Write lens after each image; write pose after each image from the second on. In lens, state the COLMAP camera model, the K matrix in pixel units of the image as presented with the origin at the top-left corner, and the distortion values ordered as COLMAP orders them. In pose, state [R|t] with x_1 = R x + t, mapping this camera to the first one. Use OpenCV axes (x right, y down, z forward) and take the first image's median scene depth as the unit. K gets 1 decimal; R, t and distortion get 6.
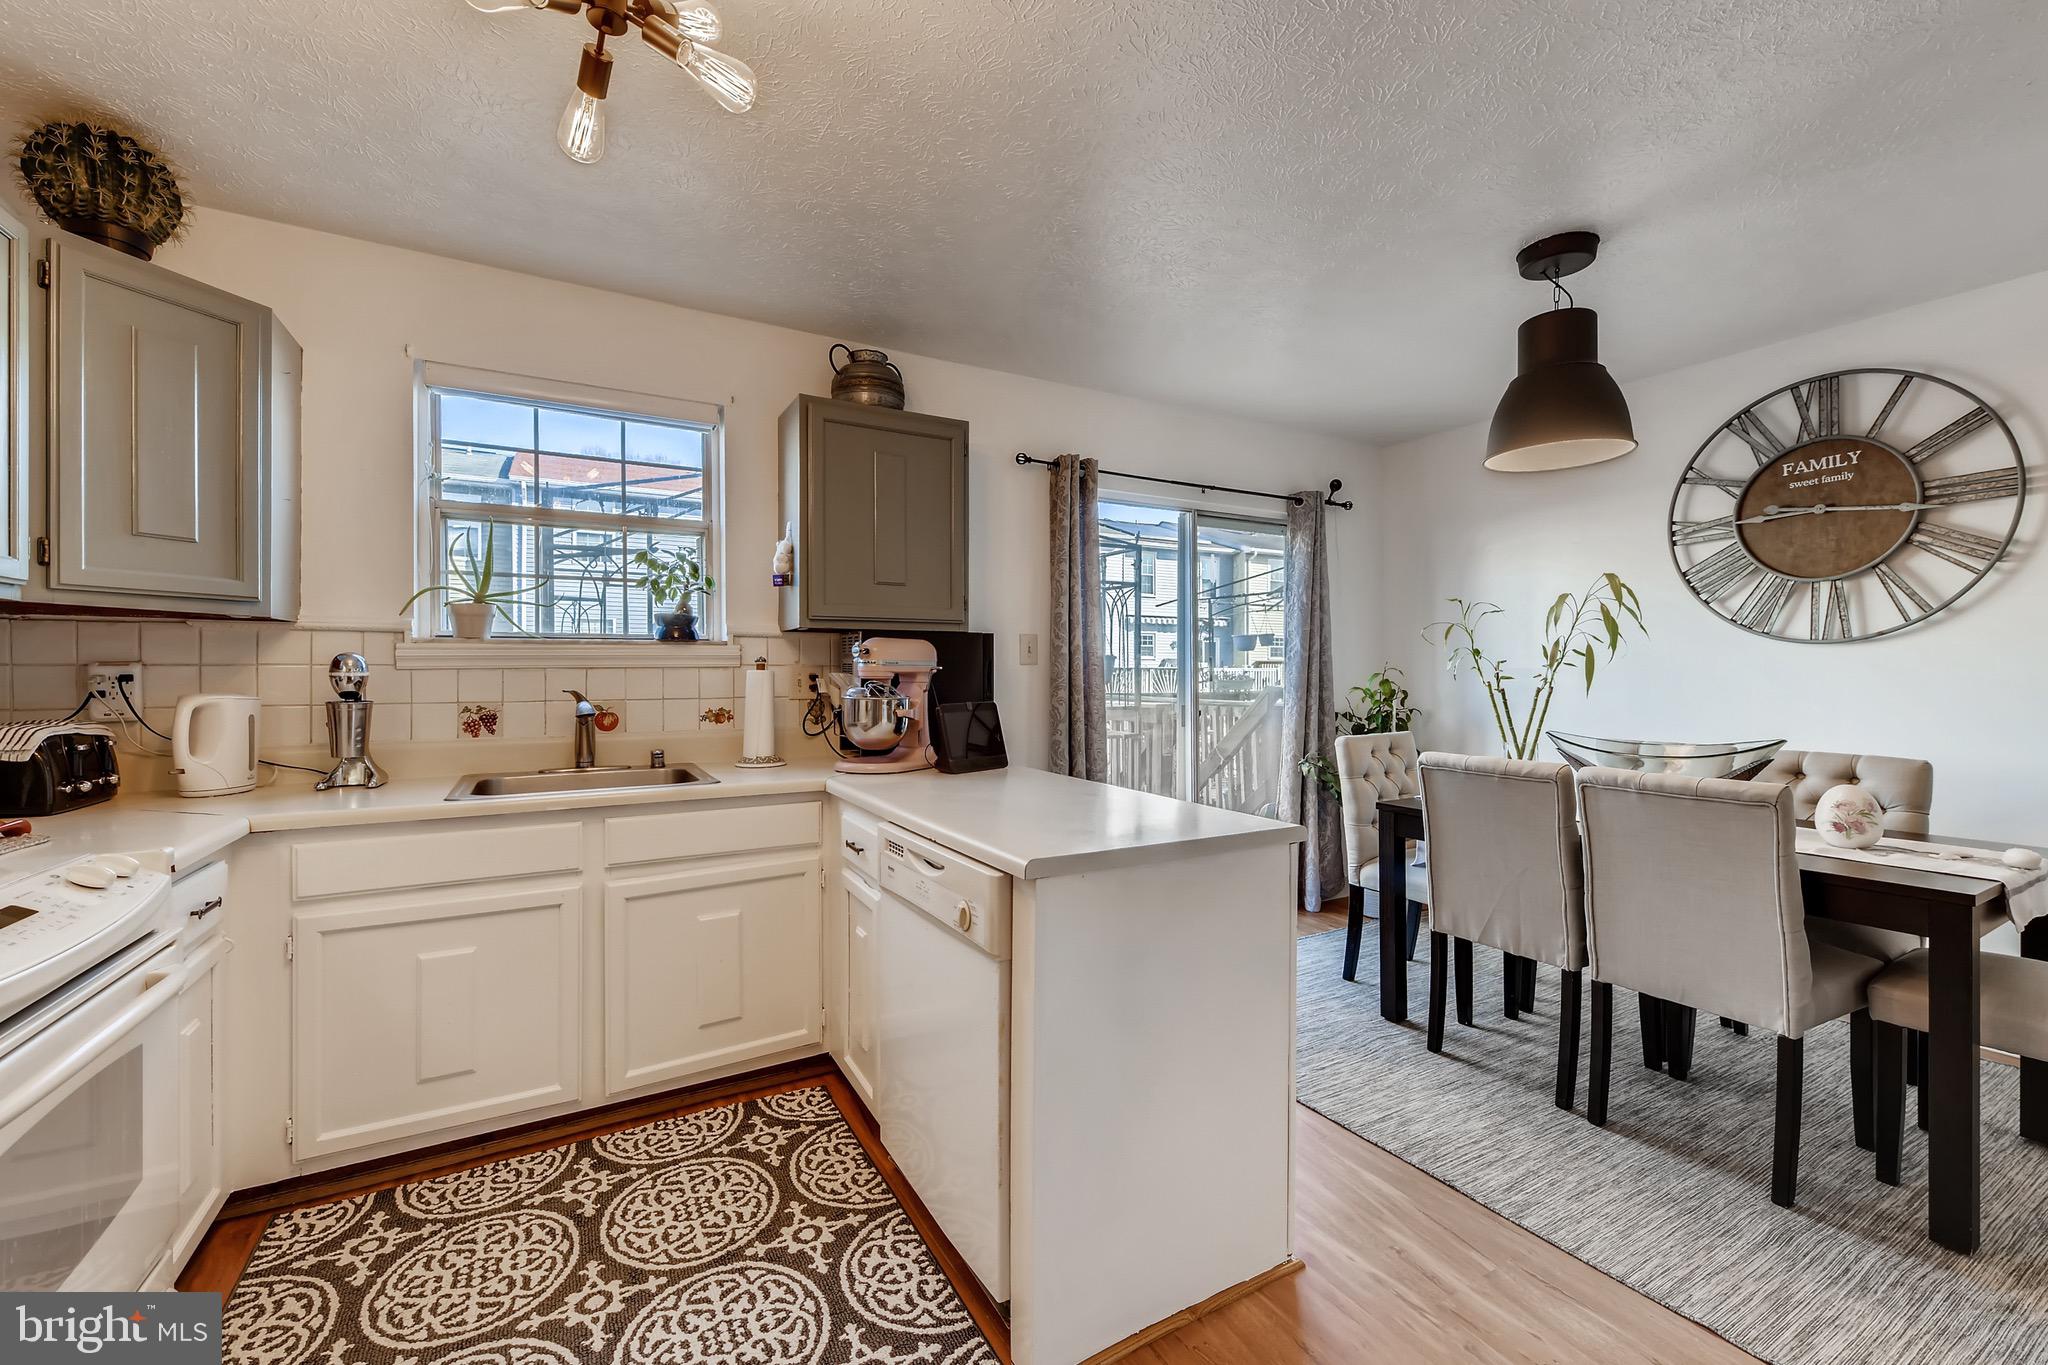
lens RADIAL K [[830.8, 0, 1038.9], [0, 830.8, 676.6], [0, 0, 1]] dist [0.008558, -0.004001]
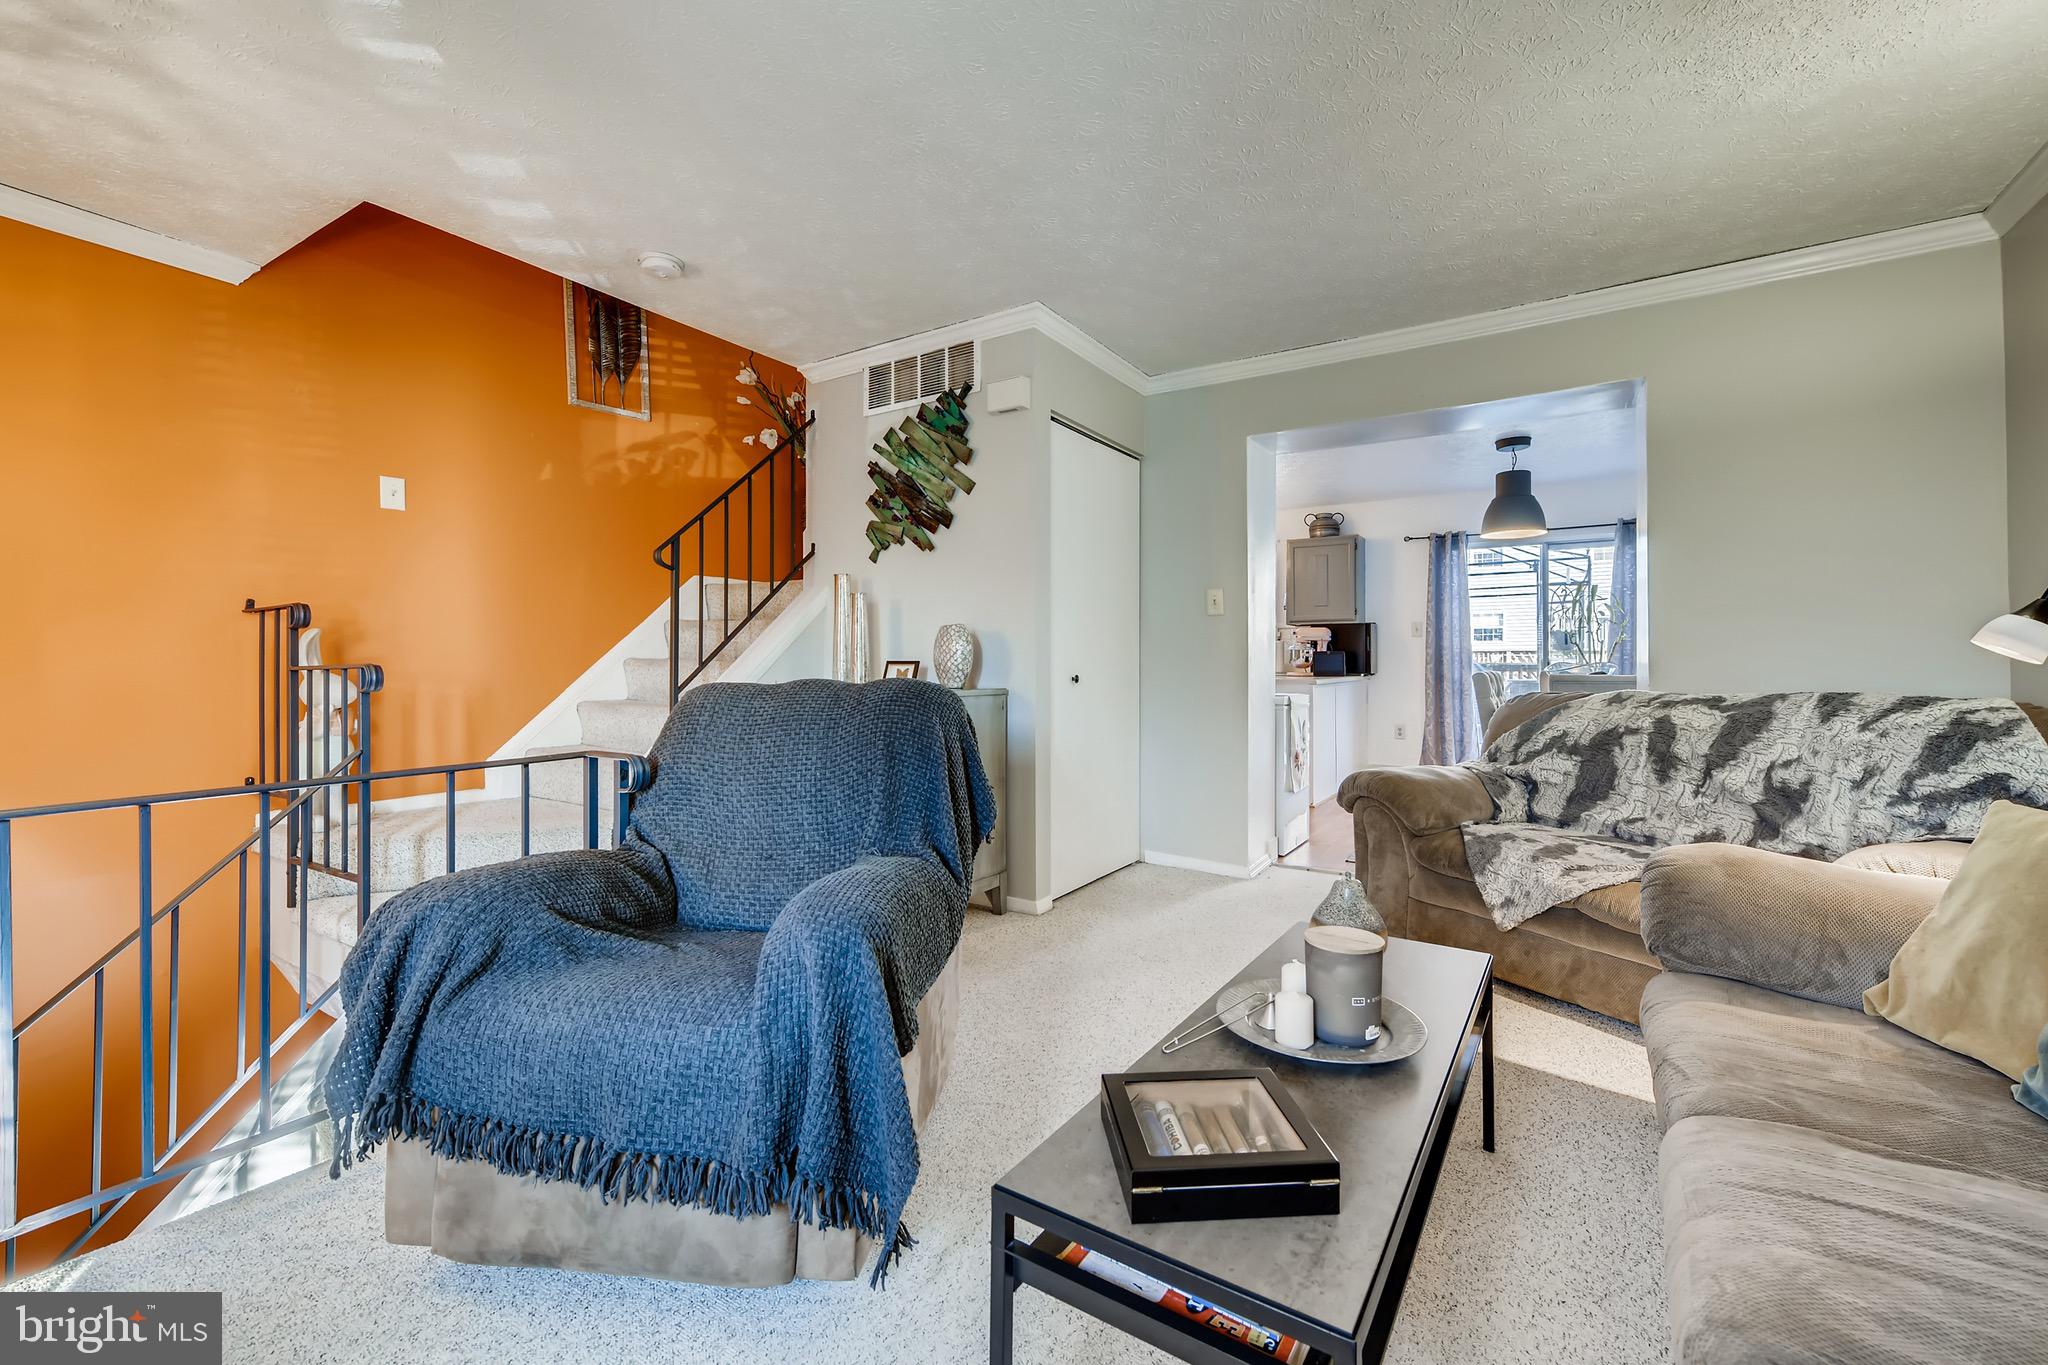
lens RADIAL K [[830.8, 0, 1042.3], [0, 830.8, 662.2], [0, 0, 1]] dist [0.008558, -0.004001]
pose [[0.469508, -0.000531, -0.882928, 1.592781], [-0.007247, 0.999964, -0.004455, 0.073860], [0.882899, 0.008490, 0.469487, -0.906038]]
